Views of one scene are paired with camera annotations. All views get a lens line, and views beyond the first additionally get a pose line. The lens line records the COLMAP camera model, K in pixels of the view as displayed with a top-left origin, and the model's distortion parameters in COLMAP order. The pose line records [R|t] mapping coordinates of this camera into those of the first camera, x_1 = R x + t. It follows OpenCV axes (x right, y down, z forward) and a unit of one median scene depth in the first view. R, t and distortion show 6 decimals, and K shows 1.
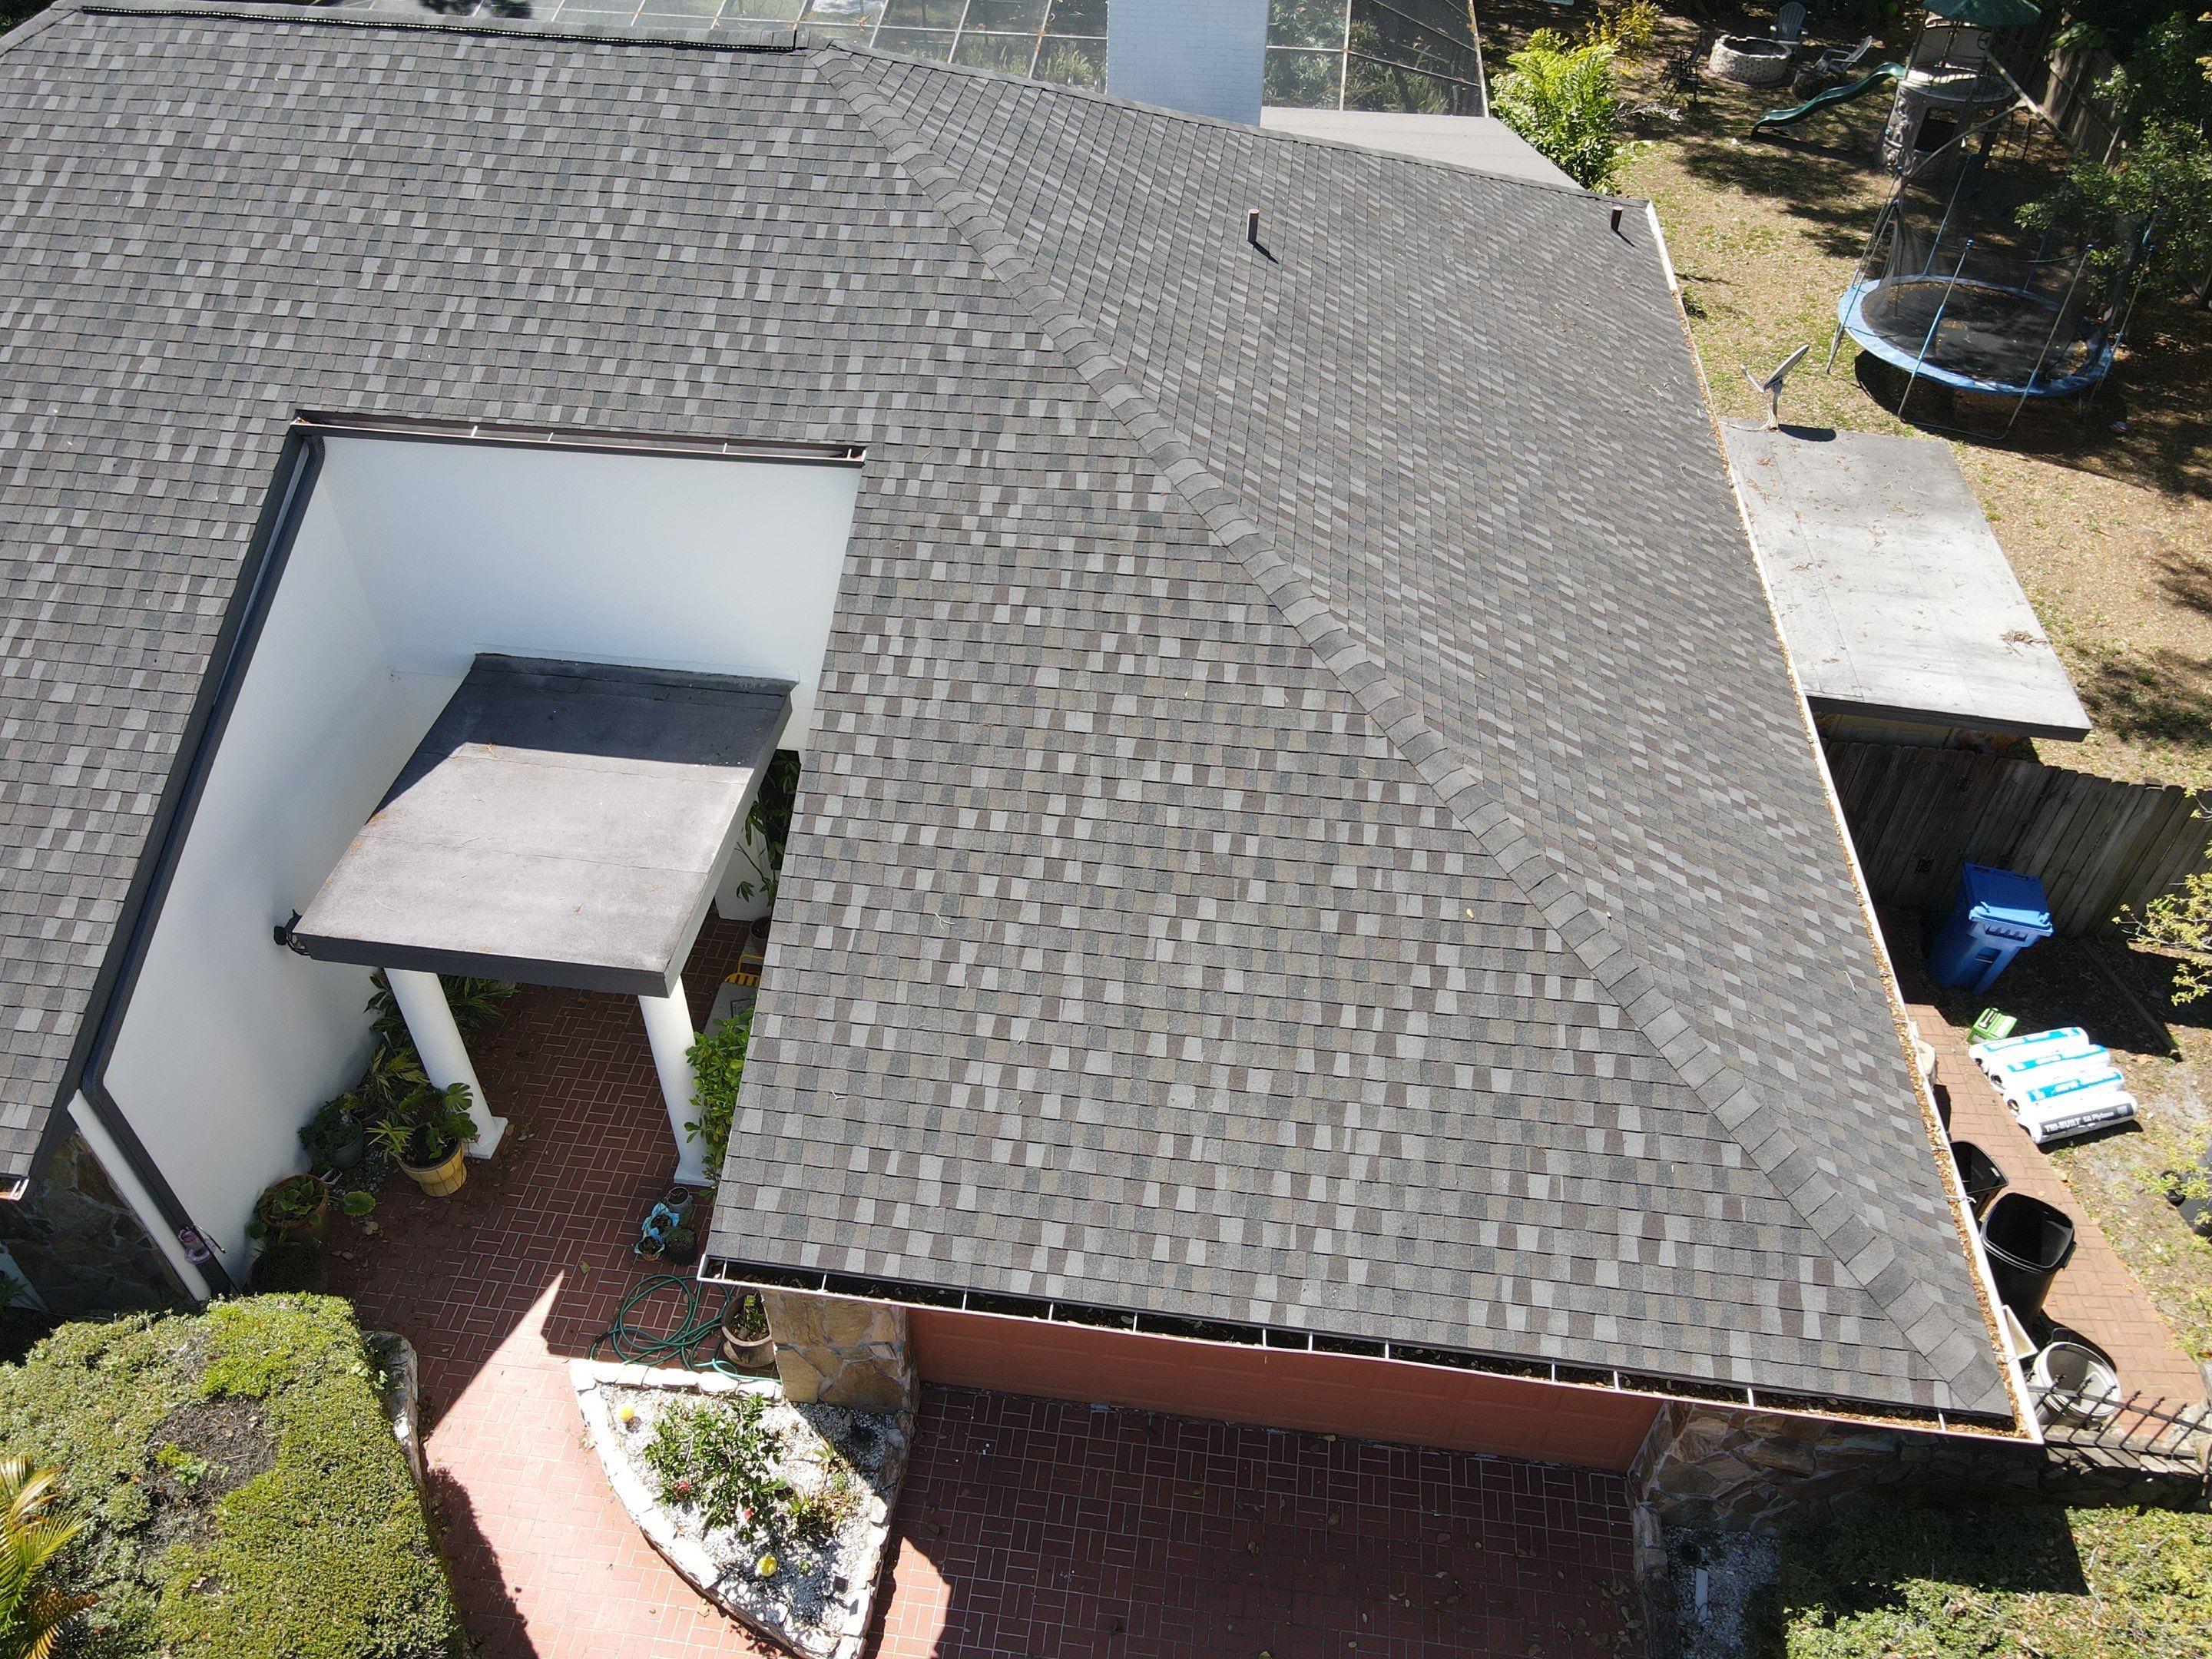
lens RADIAL K [[1622.4, 0, 1064.1], [0, 1622.4, 823.0], [0, 0, 1]] dist [-0.004905, 0.043829]
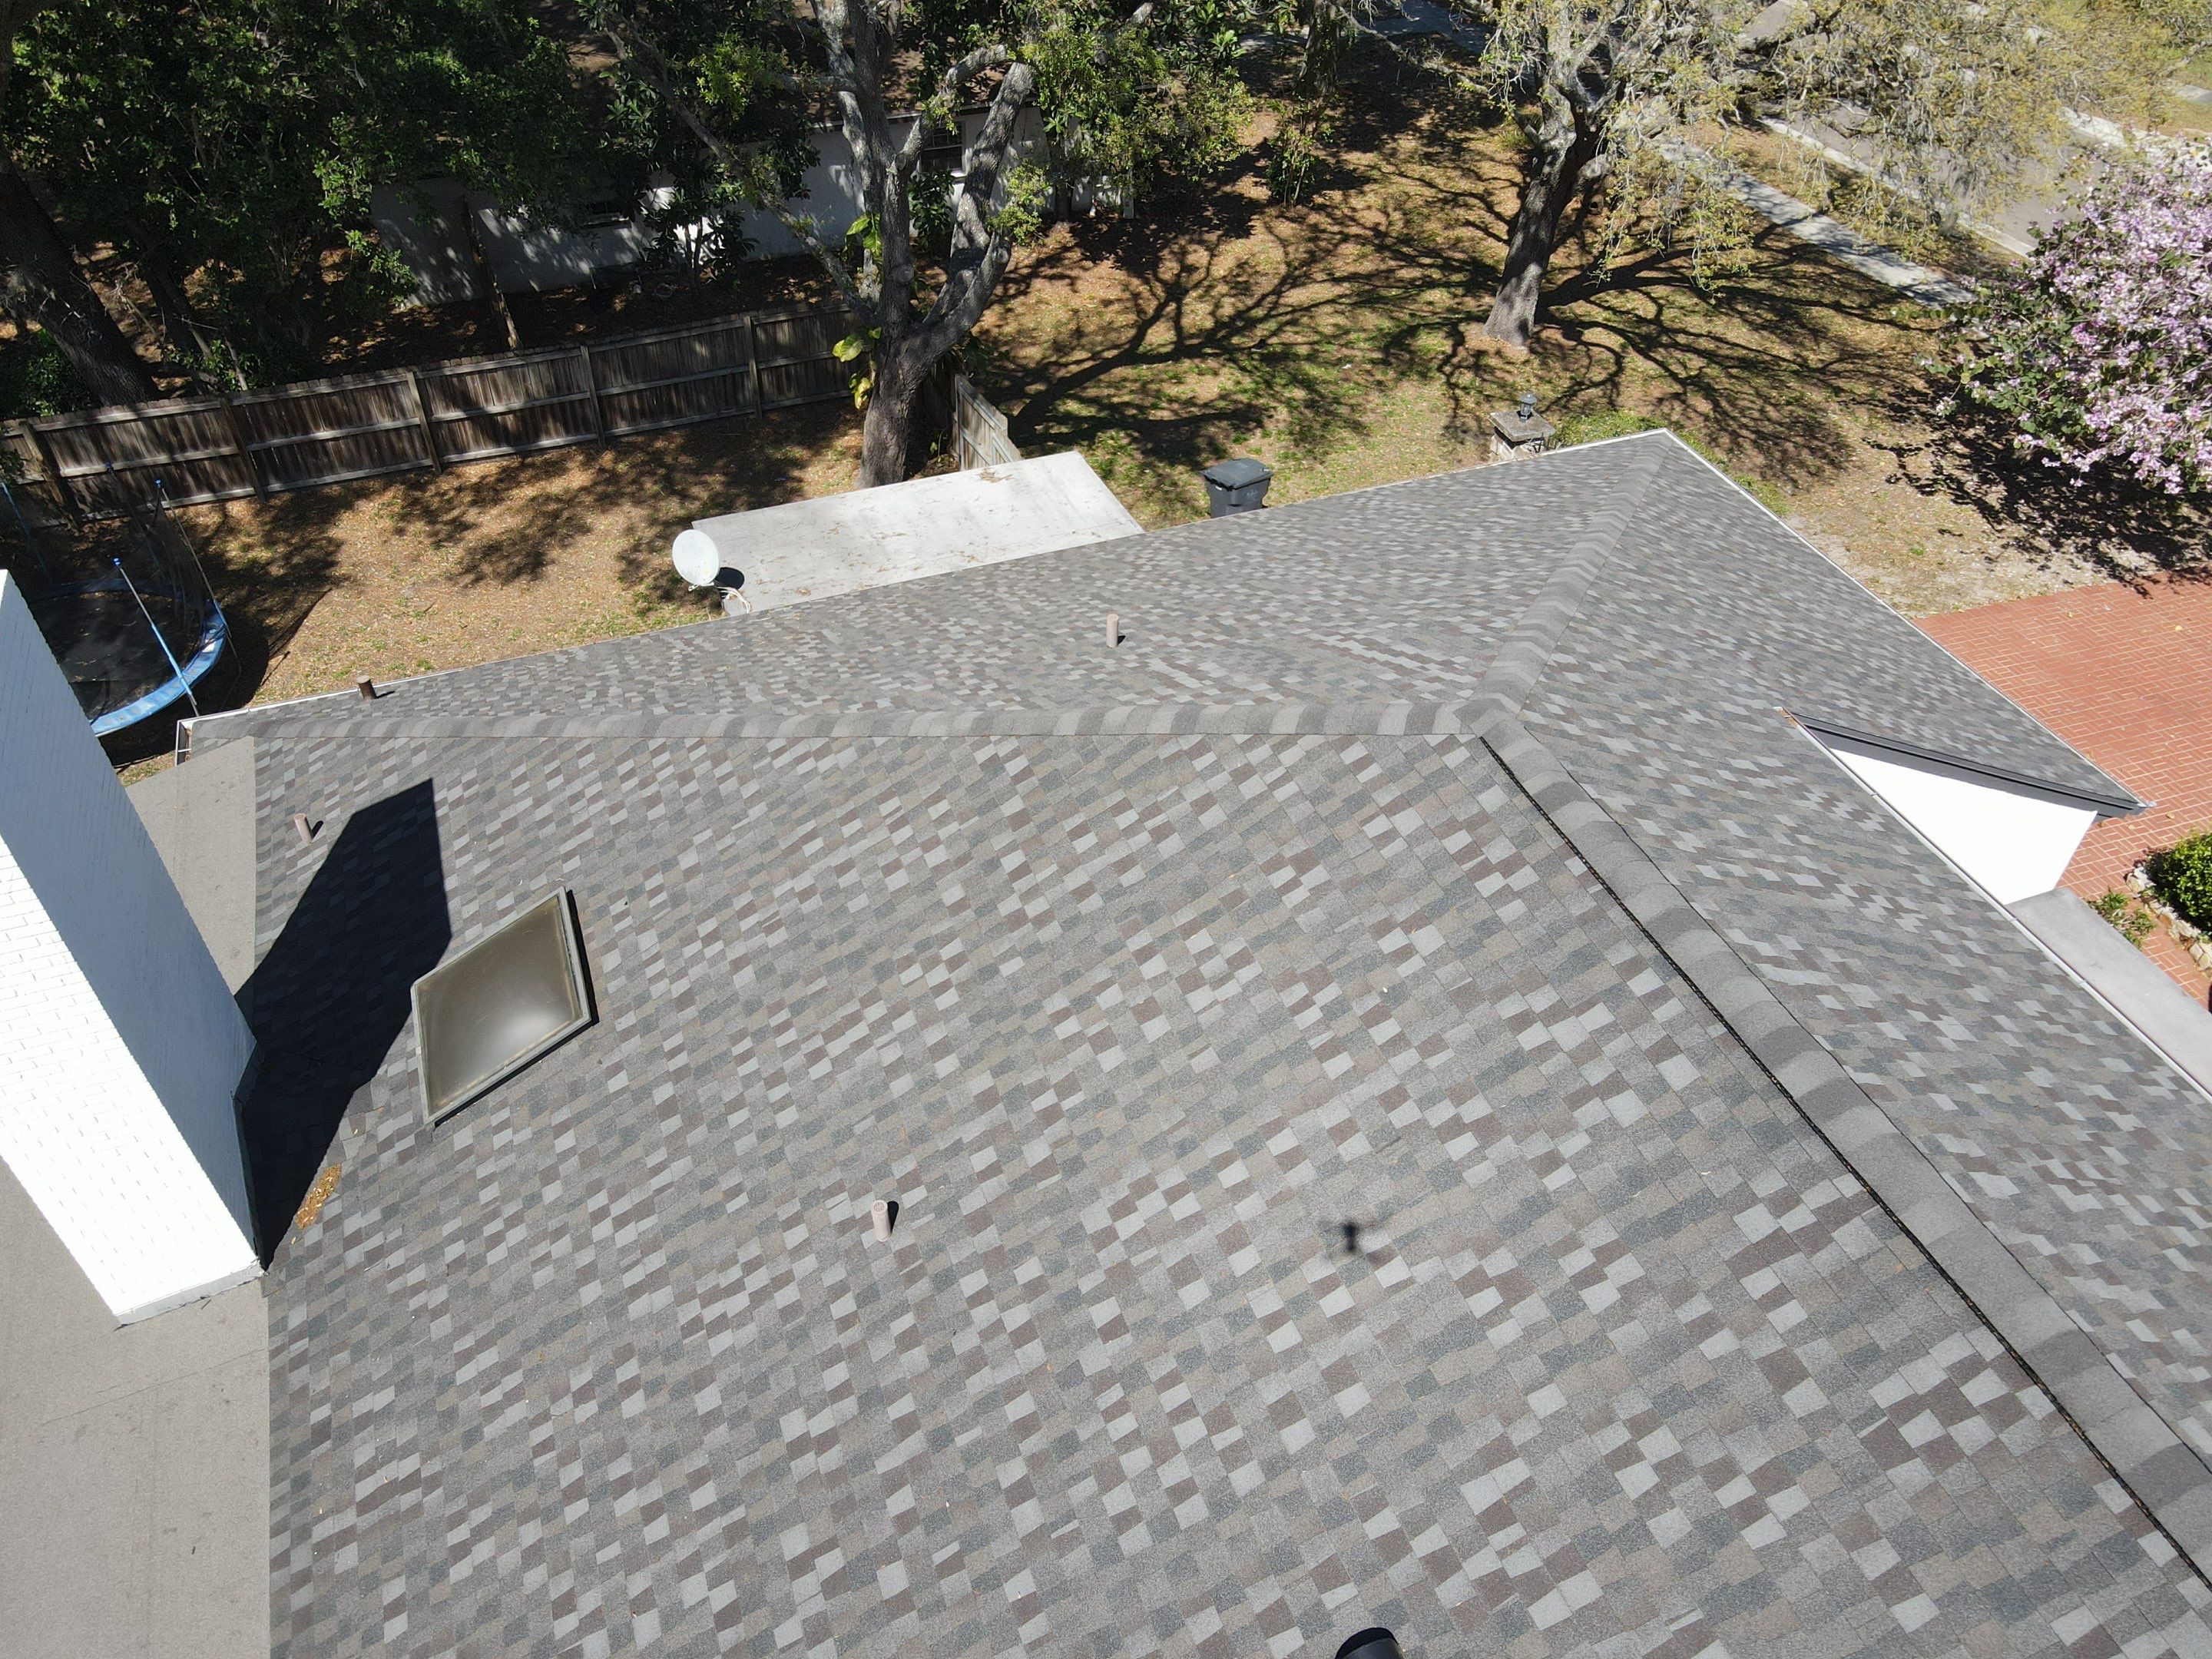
lens RADIAL K [[1622.4, 0, 1078.0], [0, 1622.4, 830.2], [0, 0, 1]] dist [-0.004905, 0.043829]
pose [[-0.480510, -0.598196, 0.641304, -0.632343], [0.581867, 0.329659, 0.743475, -1.251460], [-0.656156, 0.730402, 0.189666, 1.156843]]
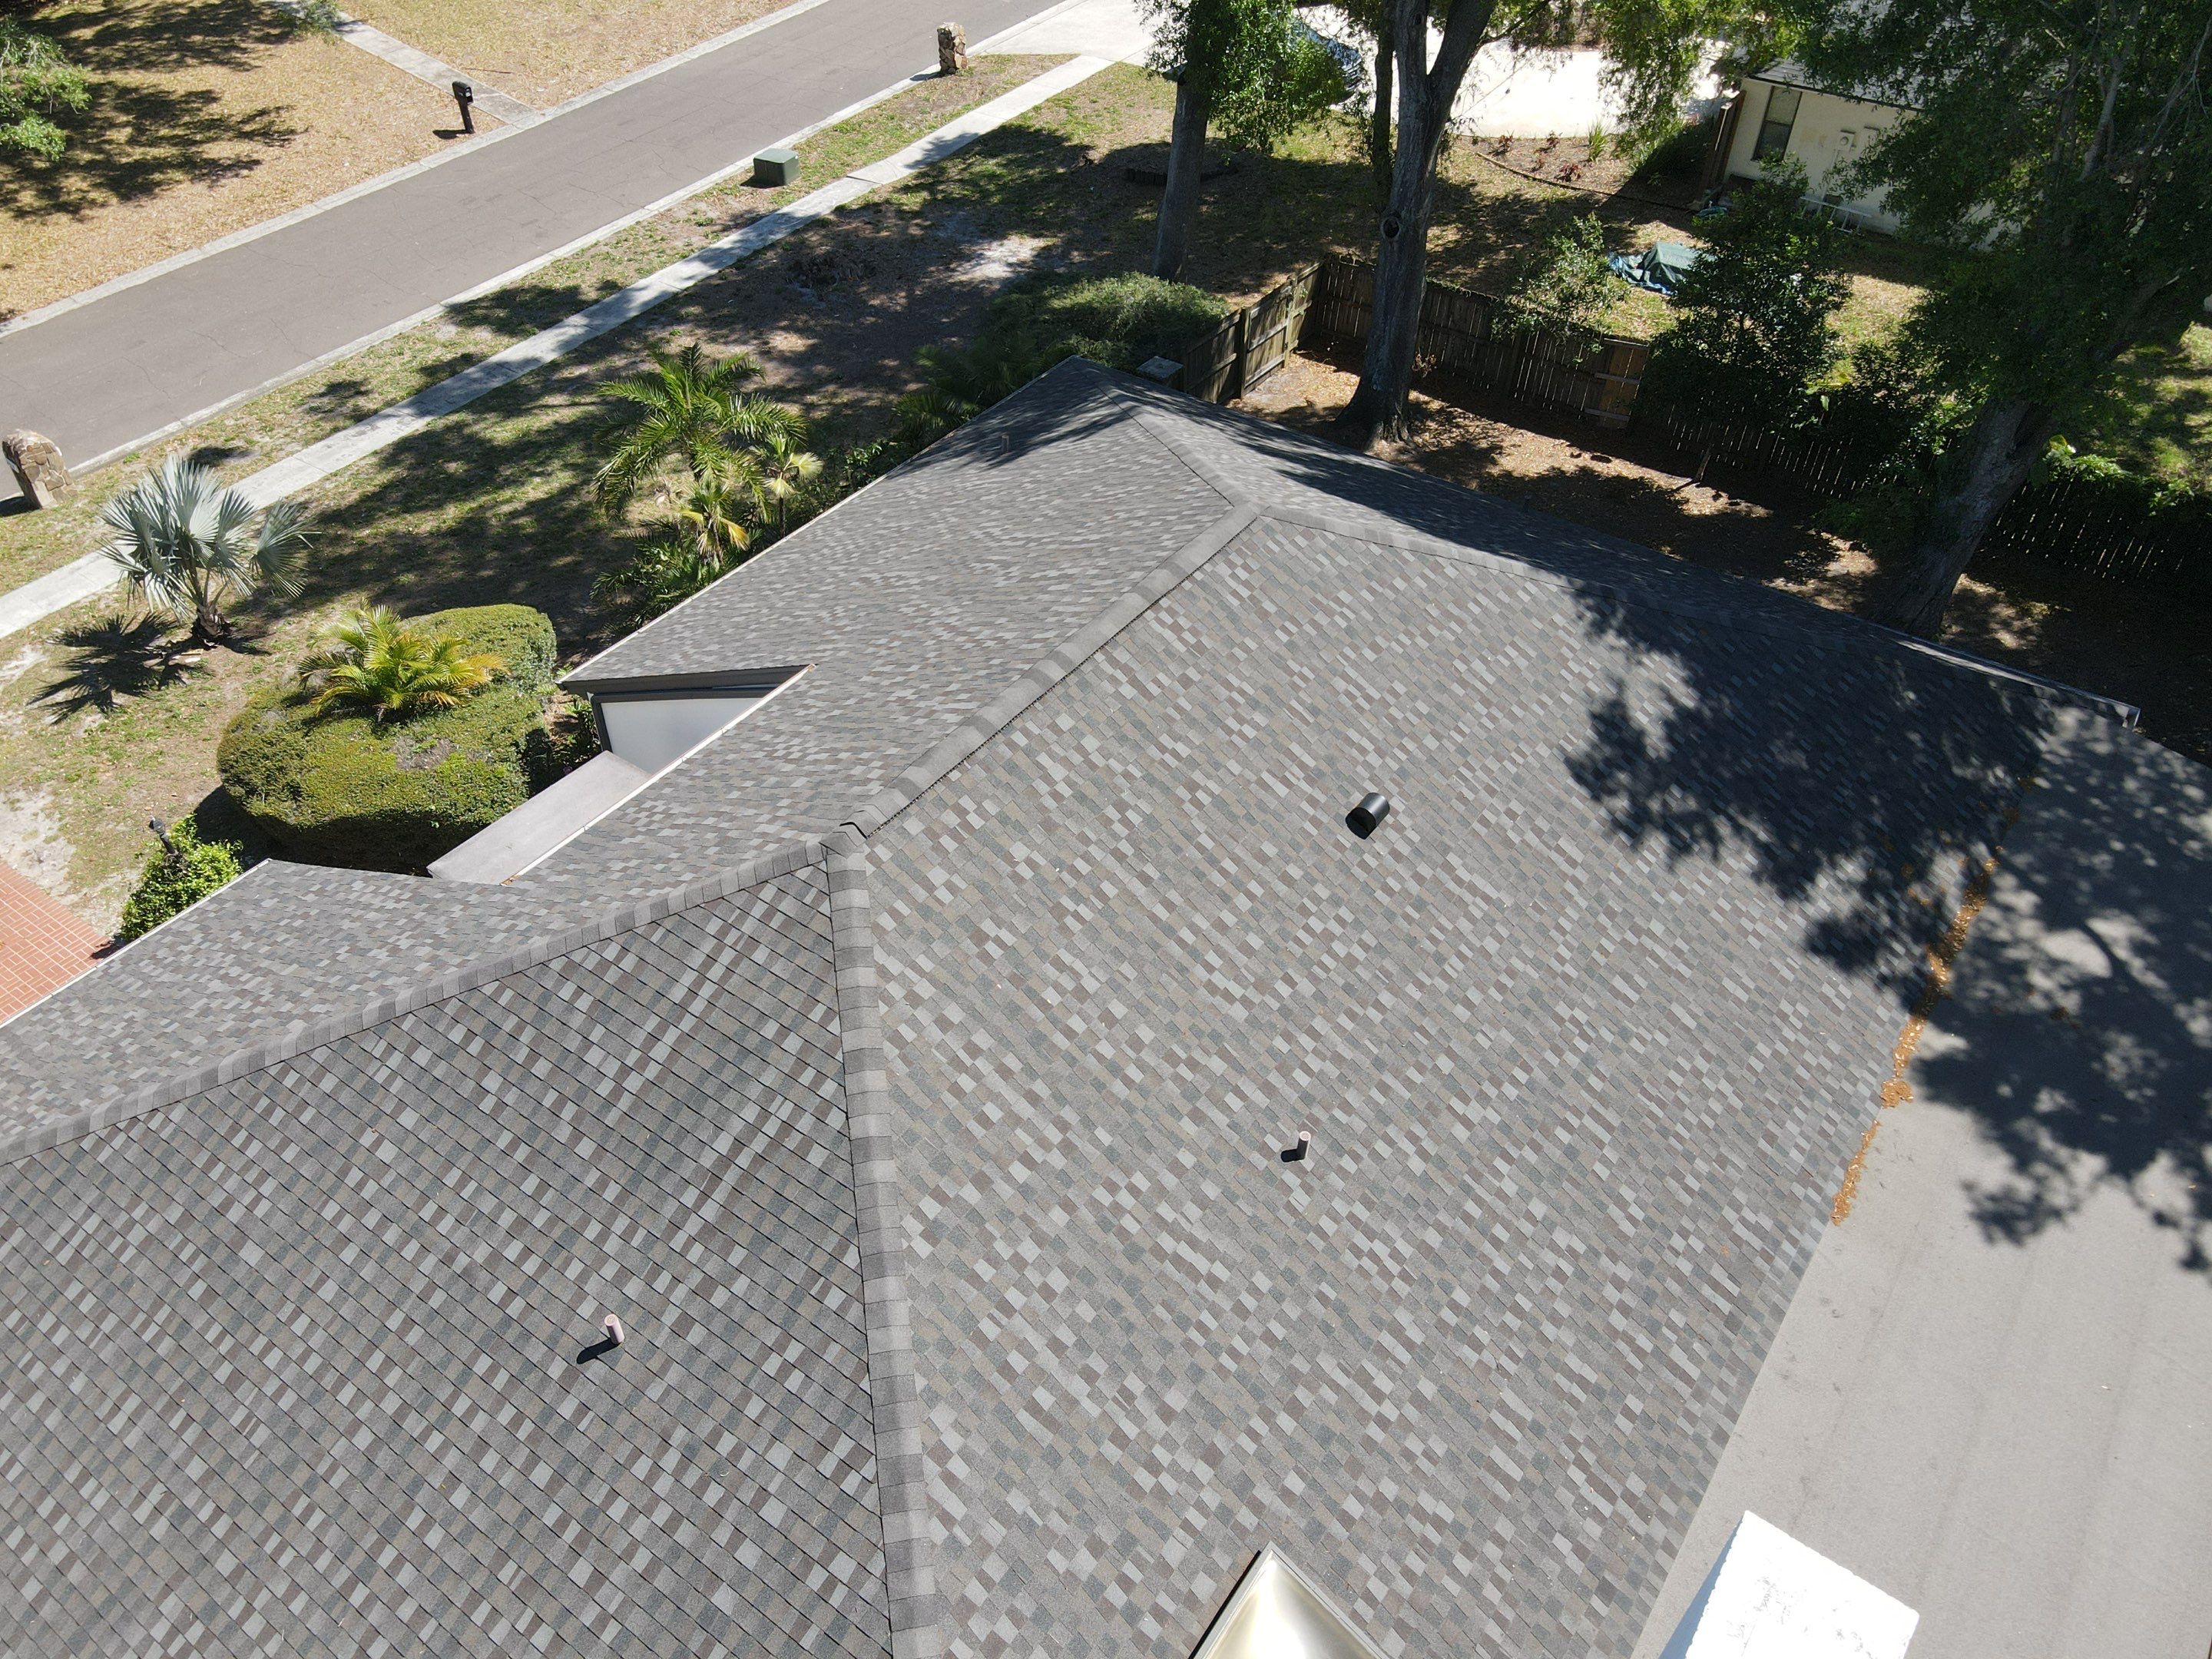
lens RADIAL K [[1622.4, 0, 1084.9], [0, 1622.4, 818.9], [0, 0, 1]] dist [-0.004905, 0.043829]
pose [[-0.467627, 0.592114, -0.656297, 0.484025], [-0.596678, 0.336340, 0.728595, -1.482480], [0.652150, 0.732309, 0.196020, 1.011625]]
